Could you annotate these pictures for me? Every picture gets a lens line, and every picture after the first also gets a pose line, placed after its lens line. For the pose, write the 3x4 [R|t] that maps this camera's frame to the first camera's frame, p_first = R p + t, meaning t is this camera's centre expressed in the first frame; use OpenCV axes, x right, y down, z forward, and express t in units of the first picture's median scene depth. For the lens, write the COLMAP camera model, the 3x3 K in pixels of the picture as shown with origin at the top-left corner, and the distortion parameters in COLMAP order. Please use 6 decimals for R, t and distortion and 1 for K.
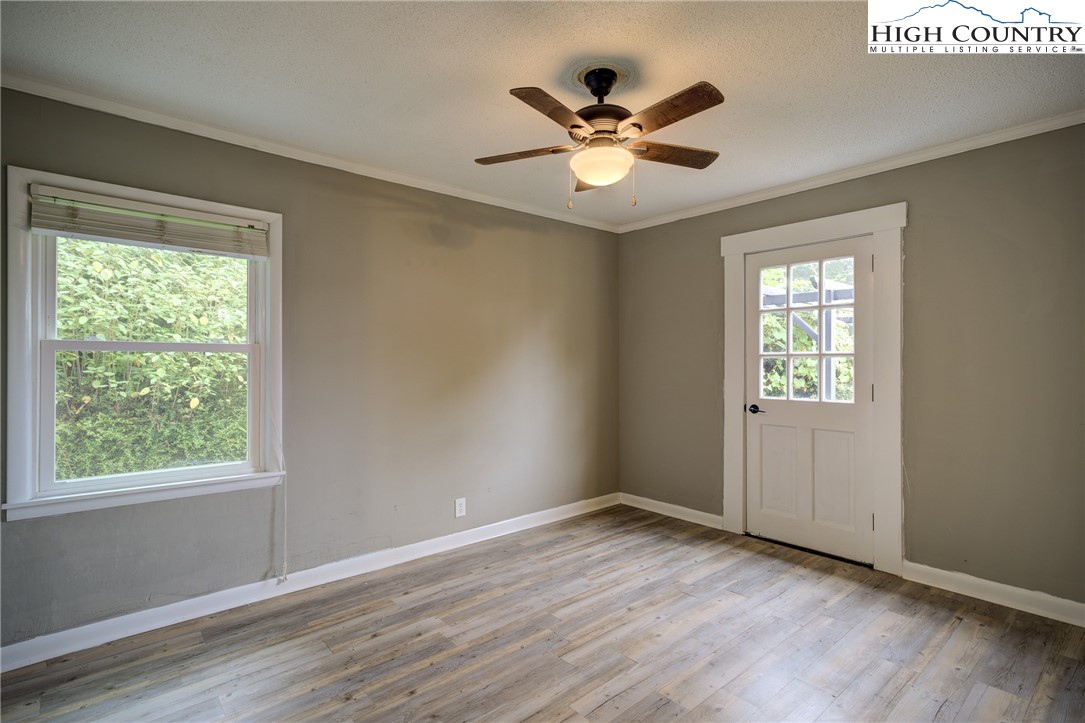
lens RADIAL K [[519.1, 0, 536.5], [0, 519.1, 364.2], [0, 0, 1]] dist [0.000300, 0.004518]
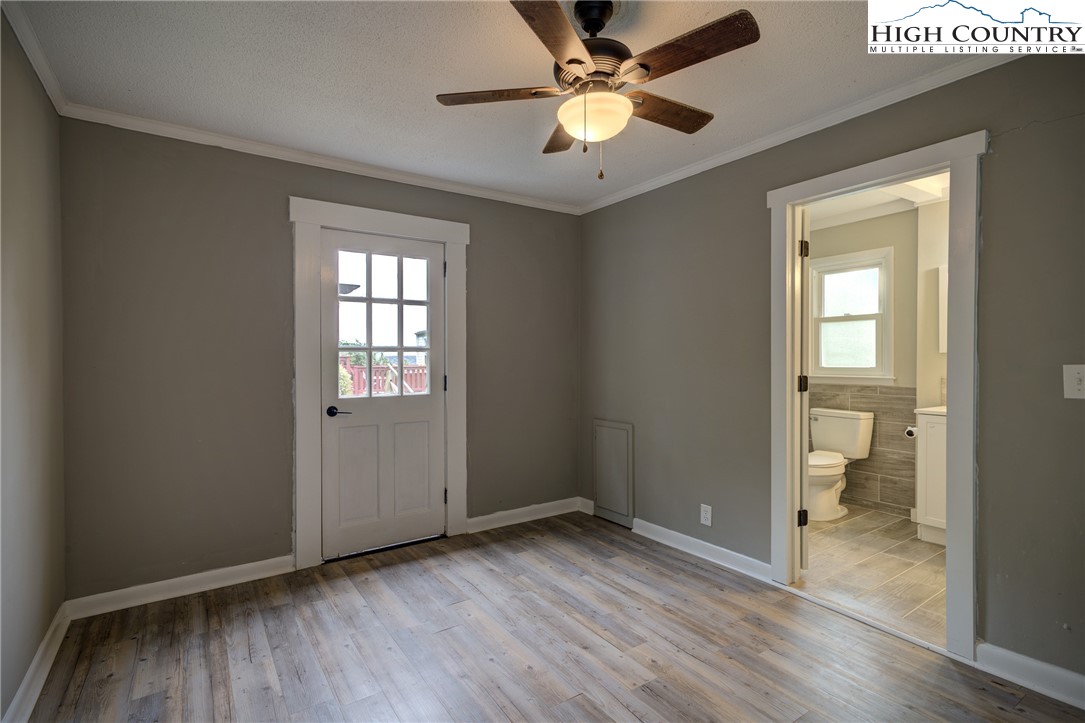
lens RADIAL K [[519.1, 0, 562.8], [0, 519.1, 361.6], [0, 0, 1]] dist [0.000300, 0.004518]
pose [[0.106478, -0.009541, 0.994269, -0.431199], [0.010488, 0.999909, 0.008472, 0.001033], [-0.994260, 0.009525, 0.106569, 0.587182]]
